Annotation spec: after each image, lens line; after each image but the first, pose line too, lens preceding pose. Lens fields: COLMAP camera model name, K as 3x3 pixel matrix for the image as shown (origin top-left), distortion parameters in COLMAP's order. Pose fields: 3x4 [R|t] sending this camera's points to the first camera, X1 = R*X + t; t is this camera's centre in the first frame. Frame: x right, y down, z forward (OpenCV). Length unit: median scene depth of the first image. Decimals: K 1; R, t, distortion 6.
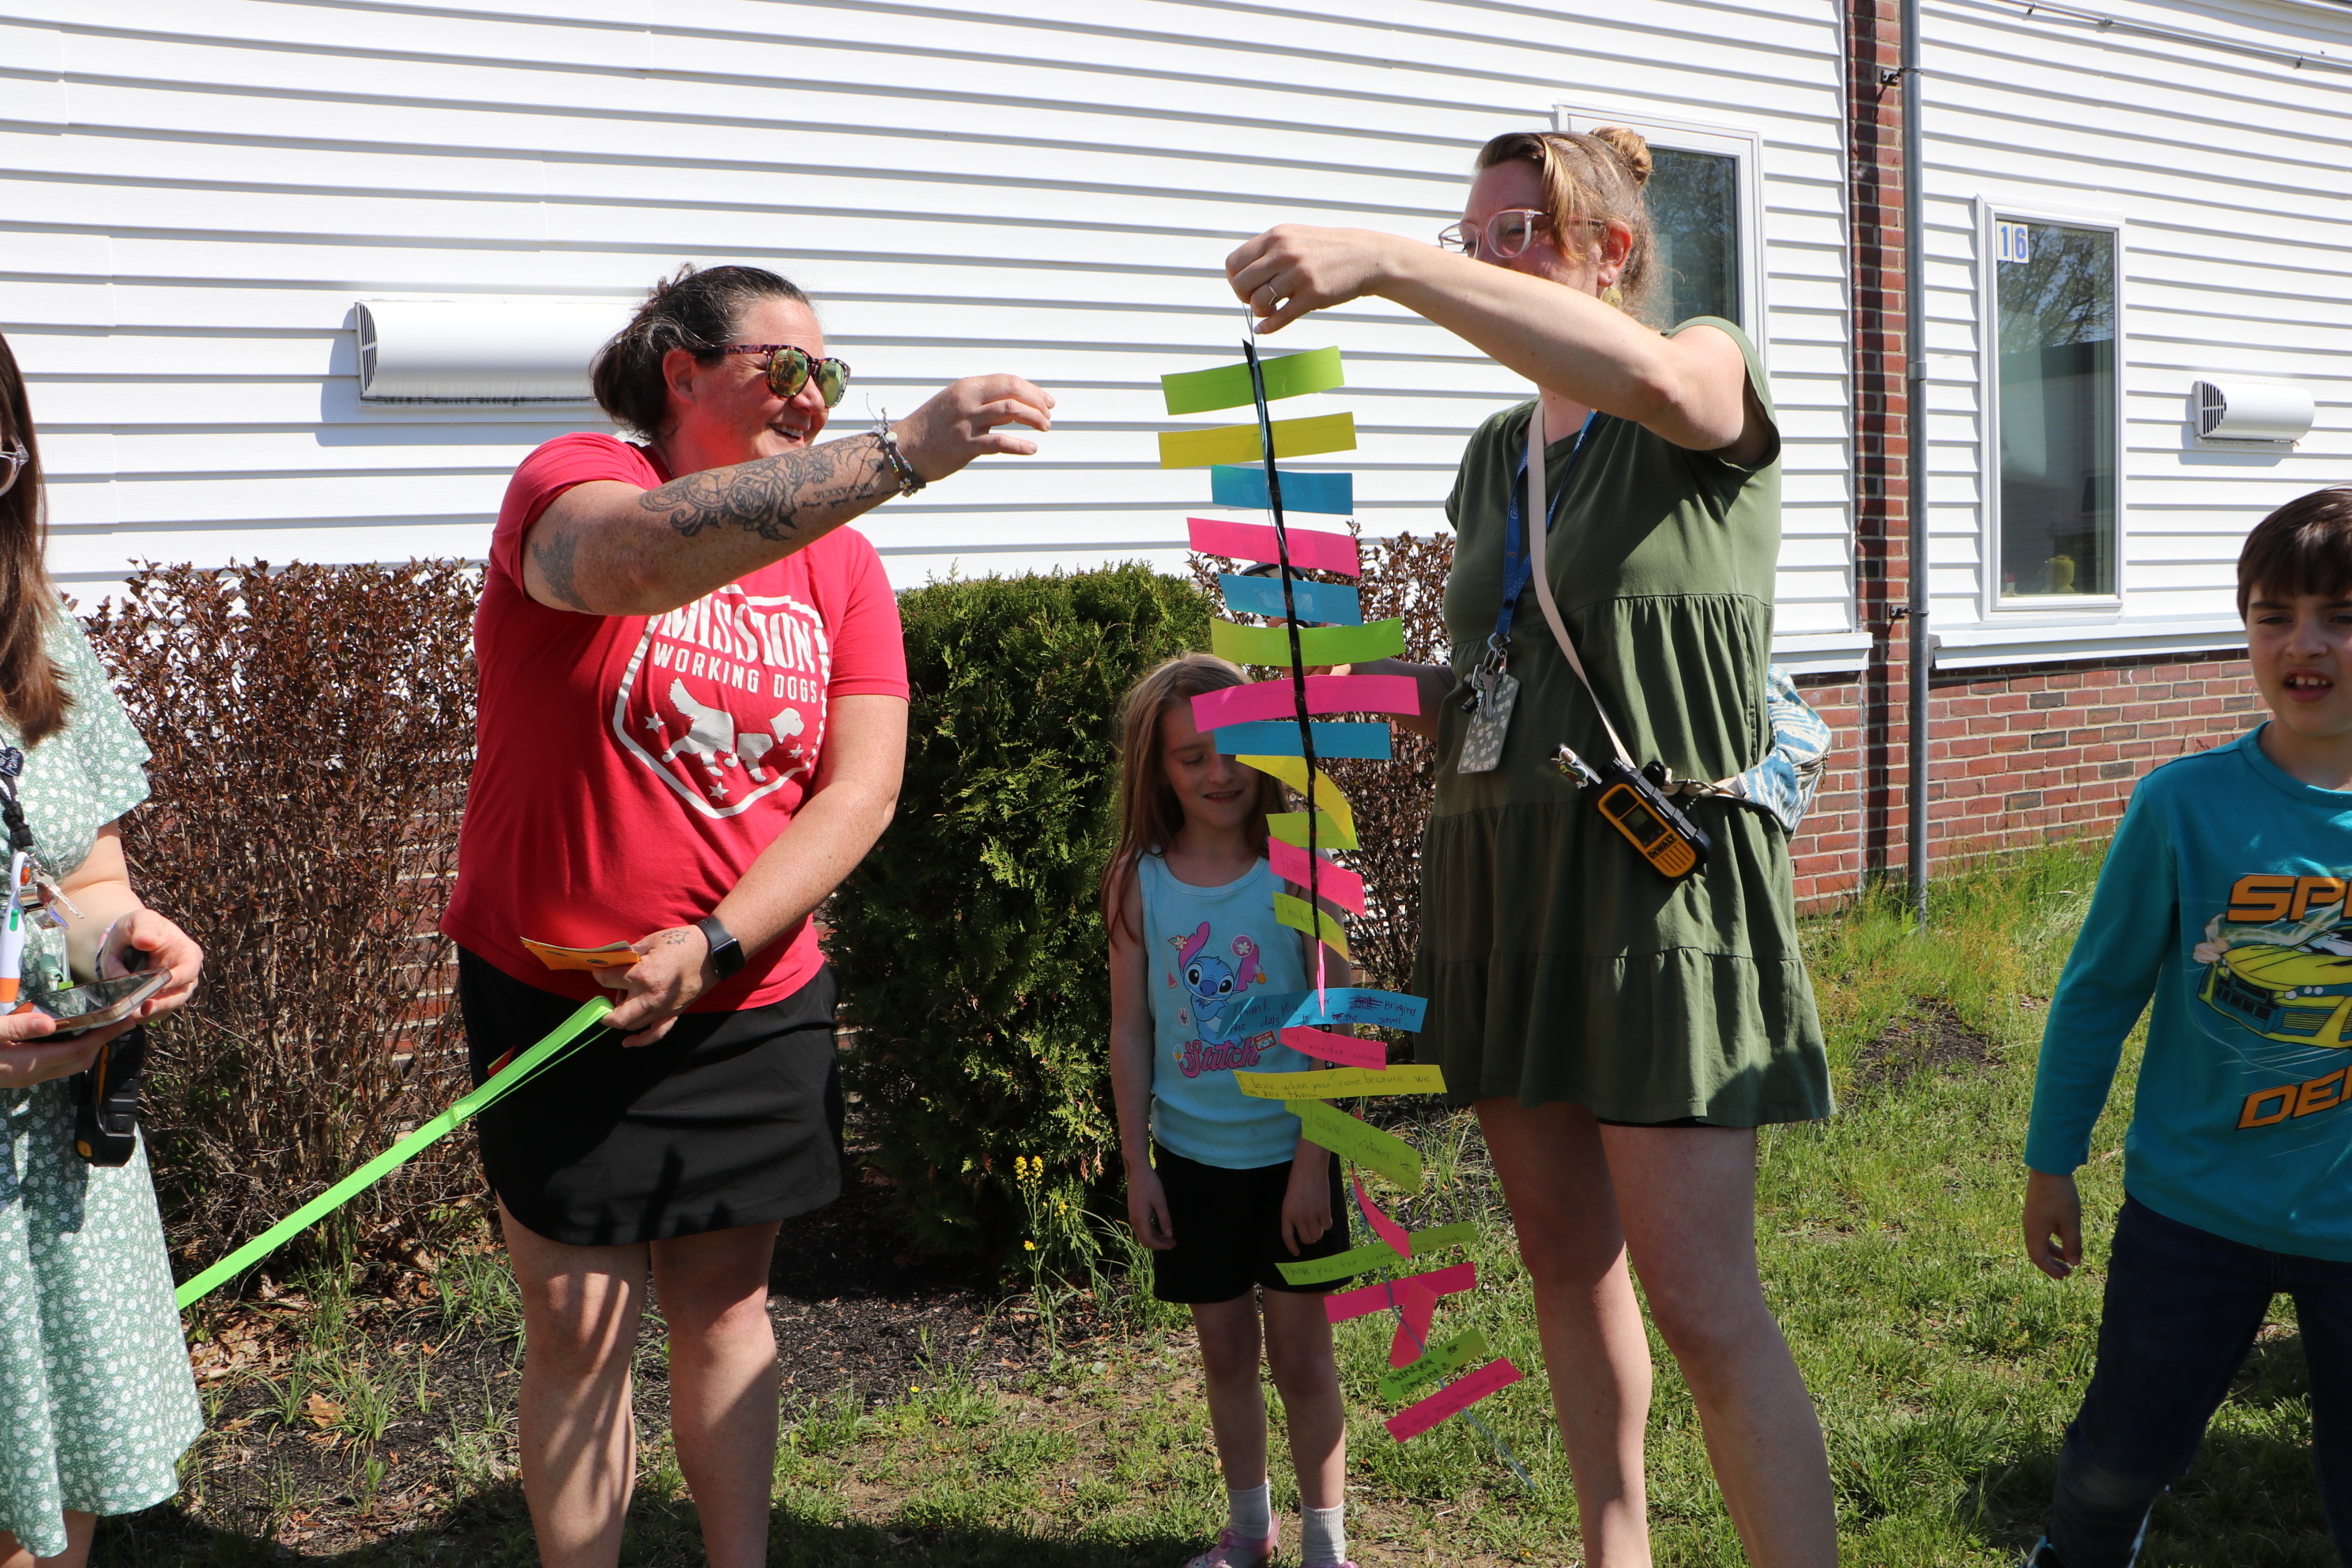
lens RADIAL K [[1890.9, 0, 1176.0], [0, 1890.9, 784.0], [0, 0, 1]] dist [-0.181760, 0.135402]
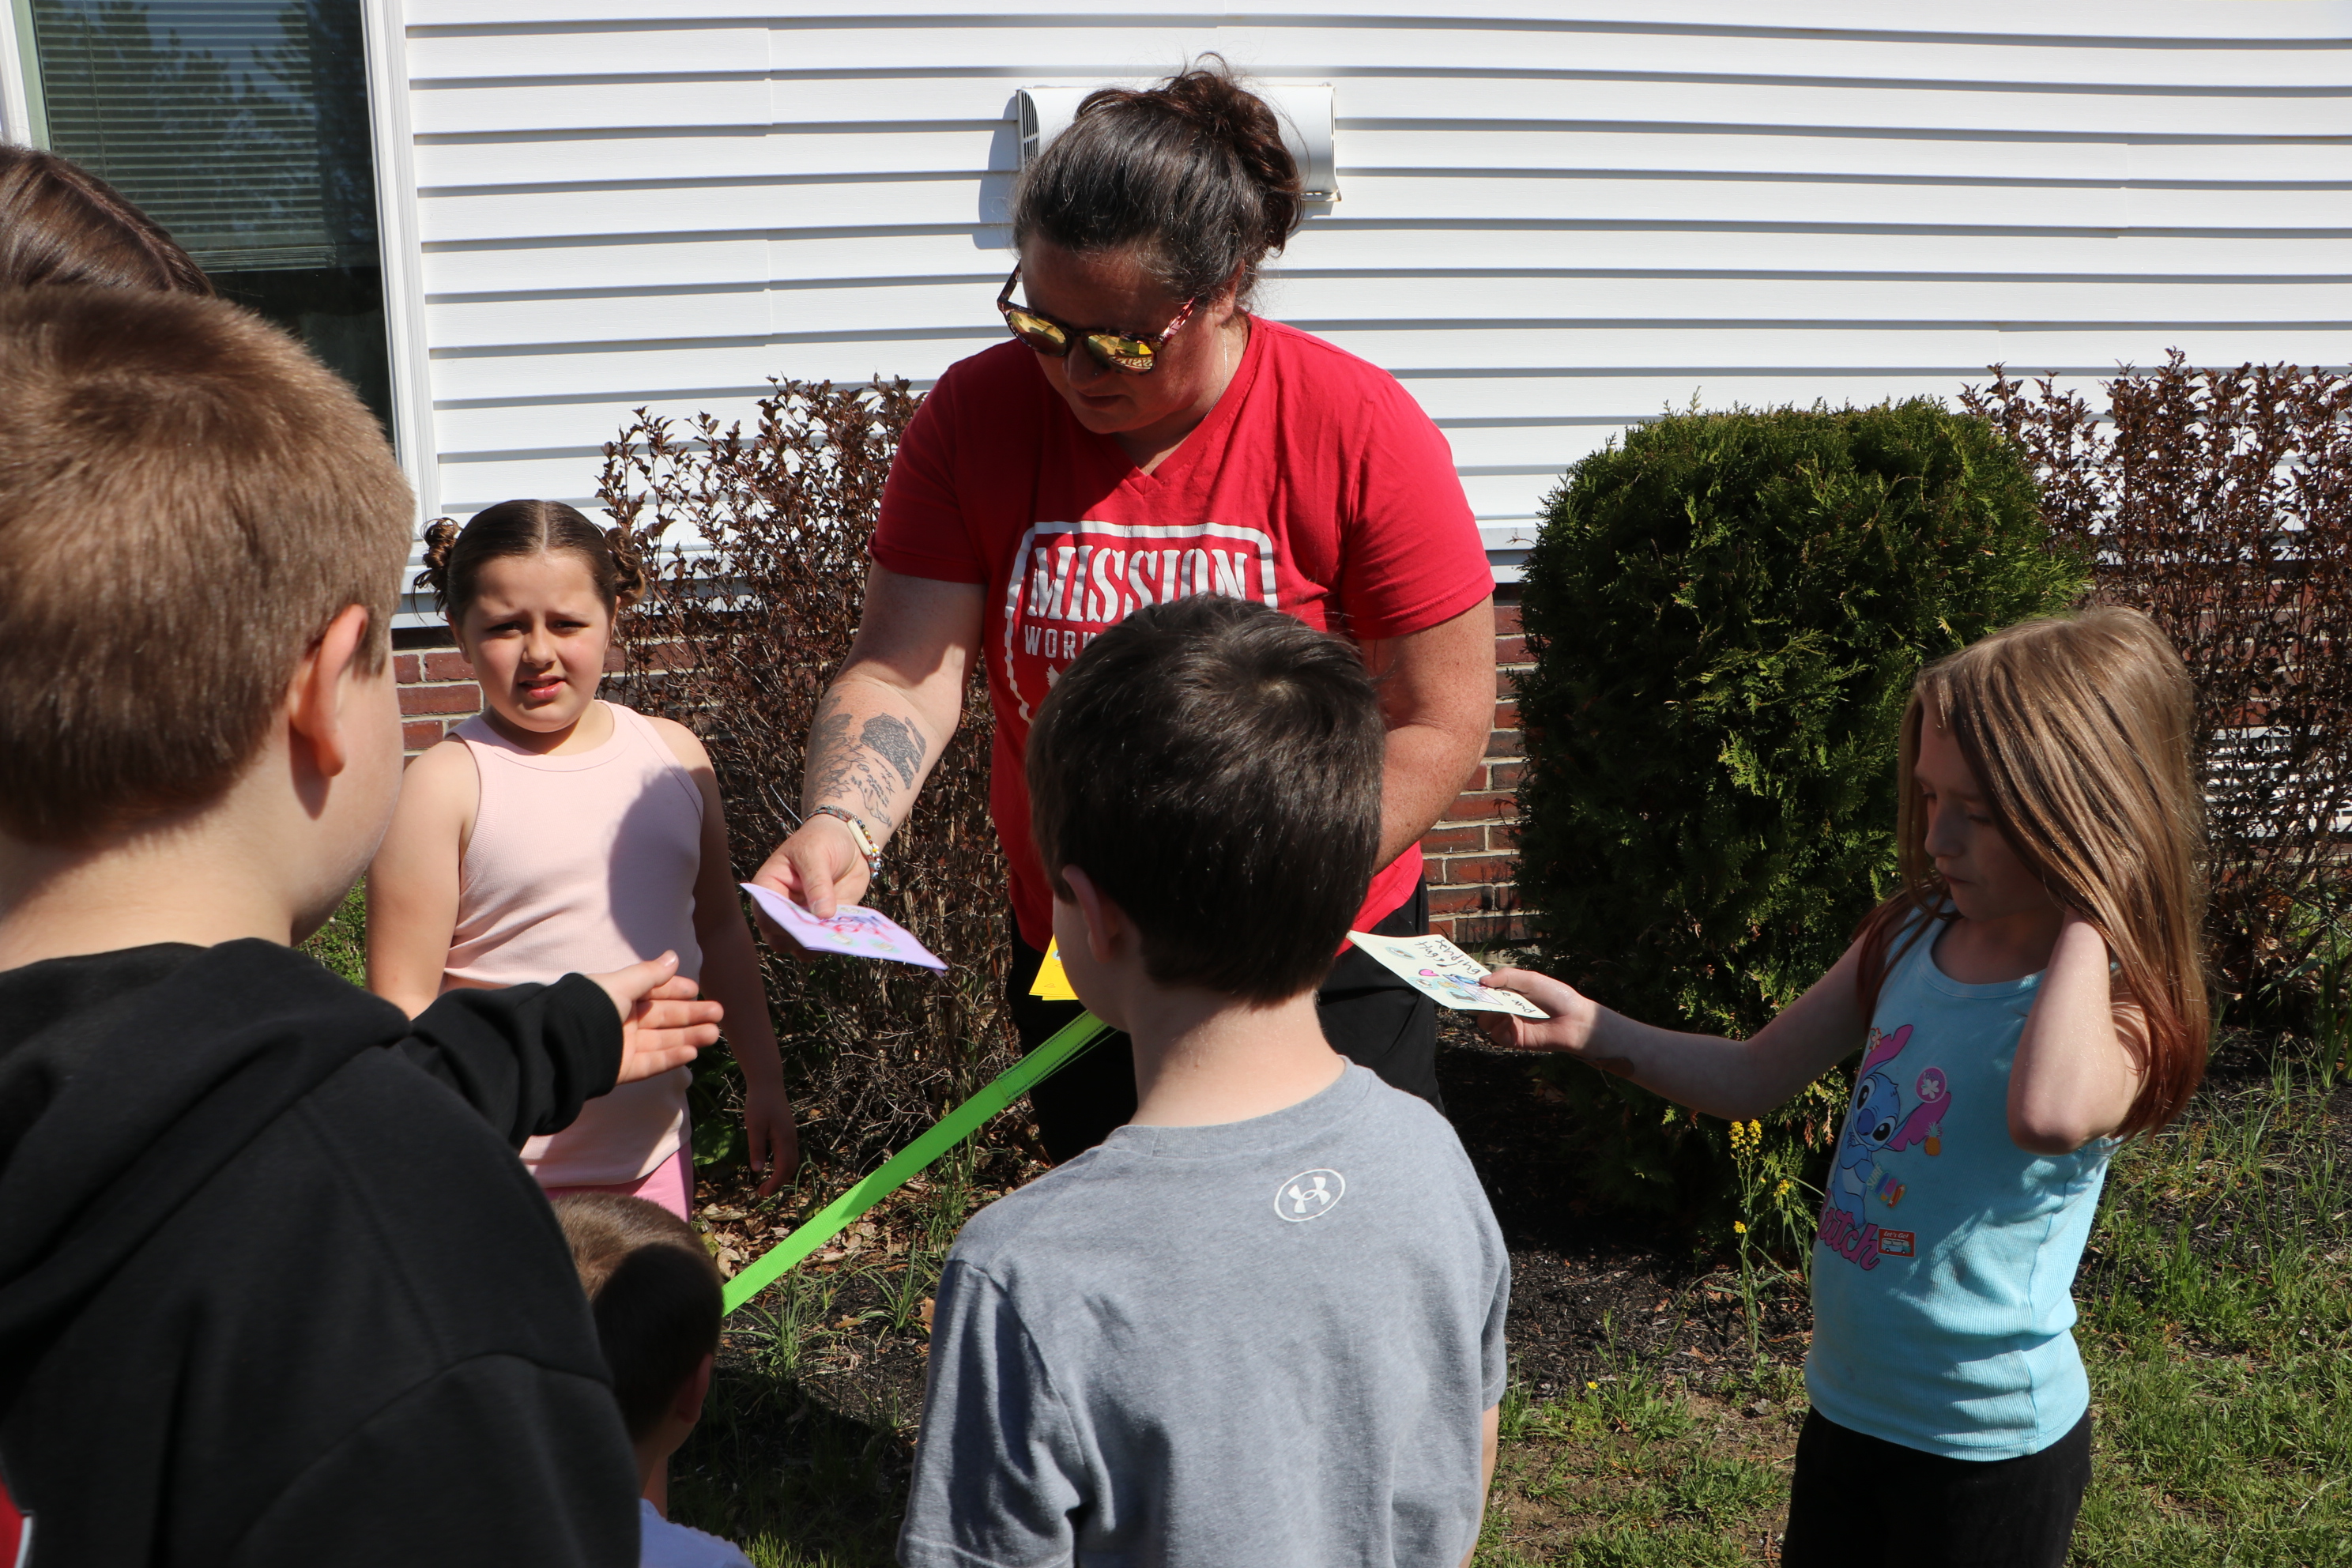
lens RADIAL K [[1890.9, 0, 1176.0], [0, 1890.9, 784.0], [0, 0, 1]] dist [-0.181760, 0.135402]
pose [[0.942166, 0.073169, -0.327063, -0.059063], [-0.039716, 0.993376, 0.107825, -0.027202], [0.332786, -0.088600, 0.938831, 0.154043]]
